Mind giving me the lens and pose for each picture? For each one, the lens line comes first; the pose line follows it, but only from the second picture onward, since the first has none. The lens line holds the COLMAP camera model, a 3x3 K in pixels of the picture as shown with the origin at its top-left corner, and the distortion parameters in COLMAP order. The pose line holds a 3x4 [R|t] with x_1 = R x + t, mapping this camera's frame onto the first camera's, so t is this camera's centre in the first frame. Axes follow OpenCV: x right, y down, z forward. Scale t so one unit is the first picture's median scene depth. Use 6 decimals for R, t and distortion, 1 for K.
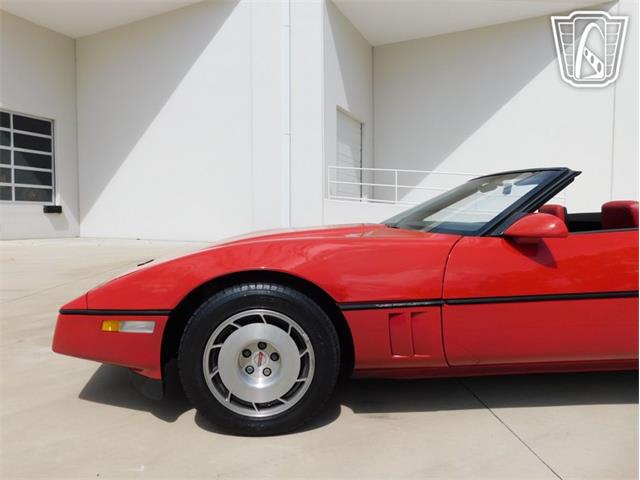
lens RADIAL K [[424.8, 0, 317.2], [0, 424.8, 237.0], [0, 0, 1]] dist [-0.072045, 0.054737]
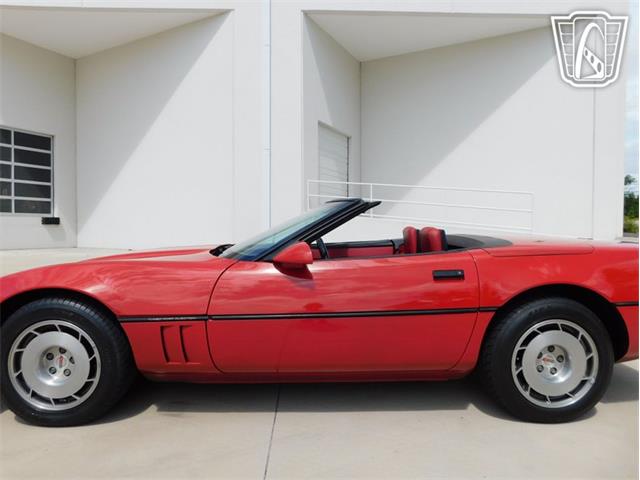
lens RADIAL K [[424.8, 0, 319.0], [0, 424.8, 242.8], [0, 0, 1]] dist [-0.072045, 0.054737]
pose [[0.998998, 0.006260, -0.044326, 0.651239], [-0.006647, 0.999941, -0.008583, -0.044083], [0.044270, 0.008869, 0.998980, -0.153783]]
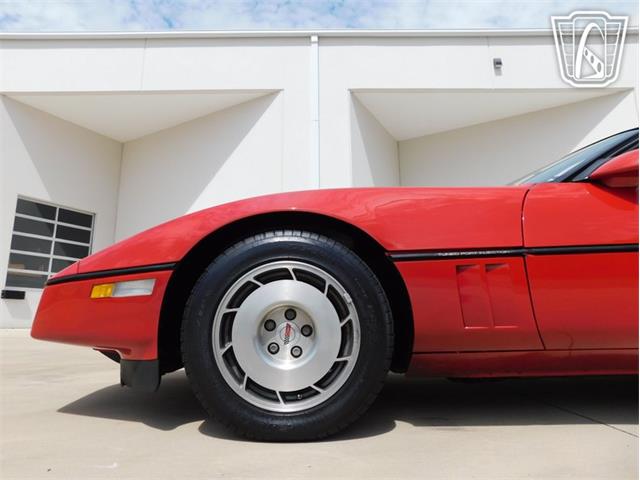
lens RADIAL K [[424.8, 0, 318.1], [0, 424.8, 236.3], [0, 0, 1]] dist [-0.072045, 0.054737]
pose [[0.997569, -0.024770, -0.065142, -0.027064], [0.007760, 0.968376, -0.249376, 0.311139], [0.069259, 0.248264, 0.966213, 0.229127]]
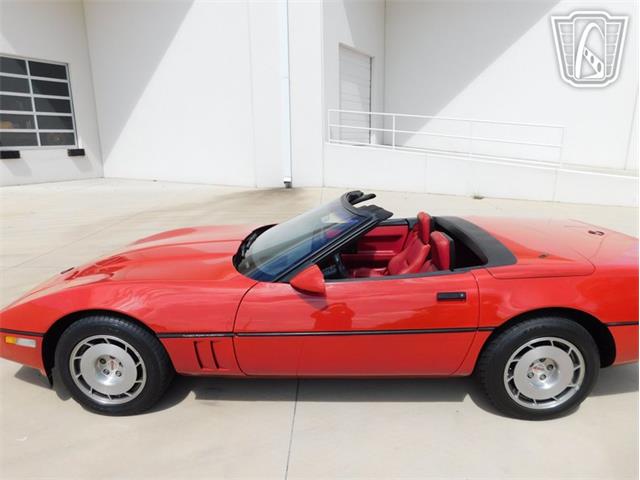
lens RADIAL K [[424.8, 0, 319.3], [0, 424.8, 240.7], [0, 0, 1]] dist [-0.072045, 0.054737]
pose [[0.995233, 0.016320, -0.096150, 0.682773], [0.003077, 0.980153, 0.198217, -0.394521], [0.097477, -0.197568, 0.975431, -0.212319]]
